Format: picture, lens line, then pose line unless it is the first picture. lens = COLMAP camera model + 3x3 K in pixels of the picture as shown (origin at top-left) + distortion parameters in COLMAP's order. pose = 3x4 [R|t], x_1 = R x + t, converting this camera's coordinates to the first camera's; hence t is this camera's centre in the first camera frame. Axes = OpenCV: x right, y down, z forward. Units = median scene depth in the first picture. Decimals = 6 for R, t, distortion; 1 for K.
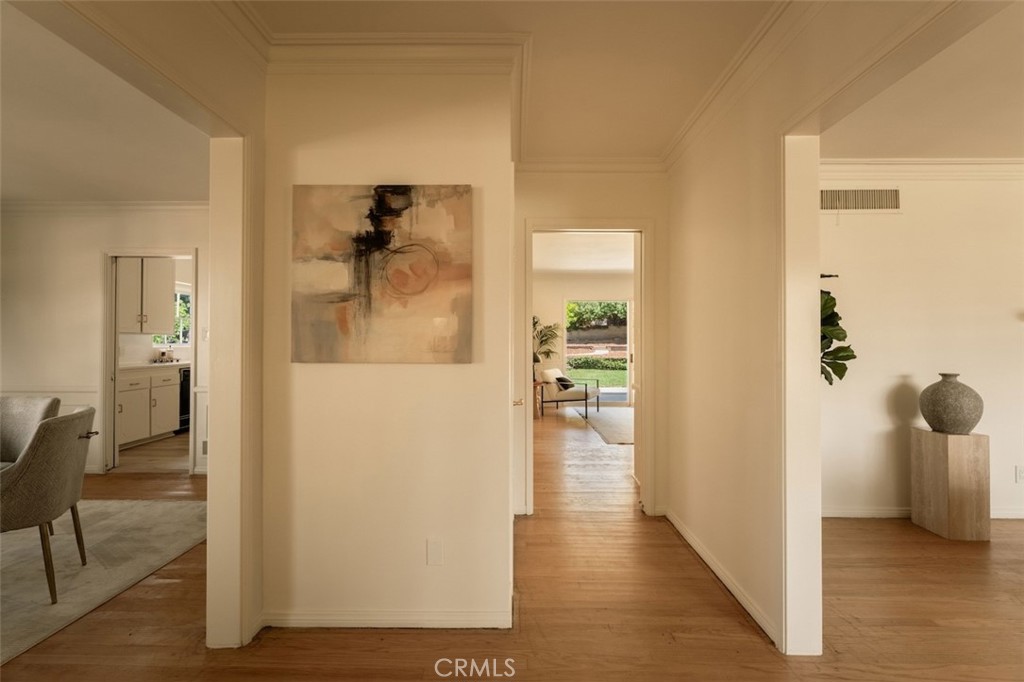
lens RADIAL K [[409.3, 0, 511.1], [0, 409.3, 338.2], [0, 0, 1]] dist [0.009168, 0.000077]
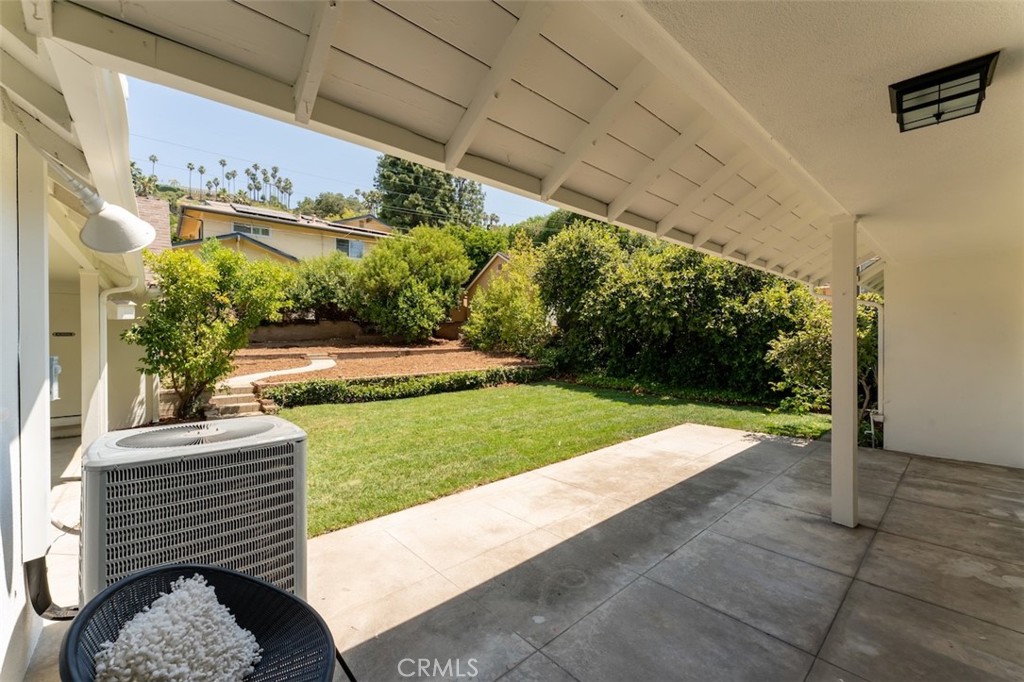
lens RADIAL K [[409.3, 0, 511.3], [0, 409.3, 337.7], [0, 0, 1]] dist [0.009168, 0.000077]
pose [[0.743720, -0.009506, 0.668424, 0.019781], [0.002984, 0.999936, 0.010901, -0.009233], [-0.668485, -0.006113, 0.743701, 0.320528]]
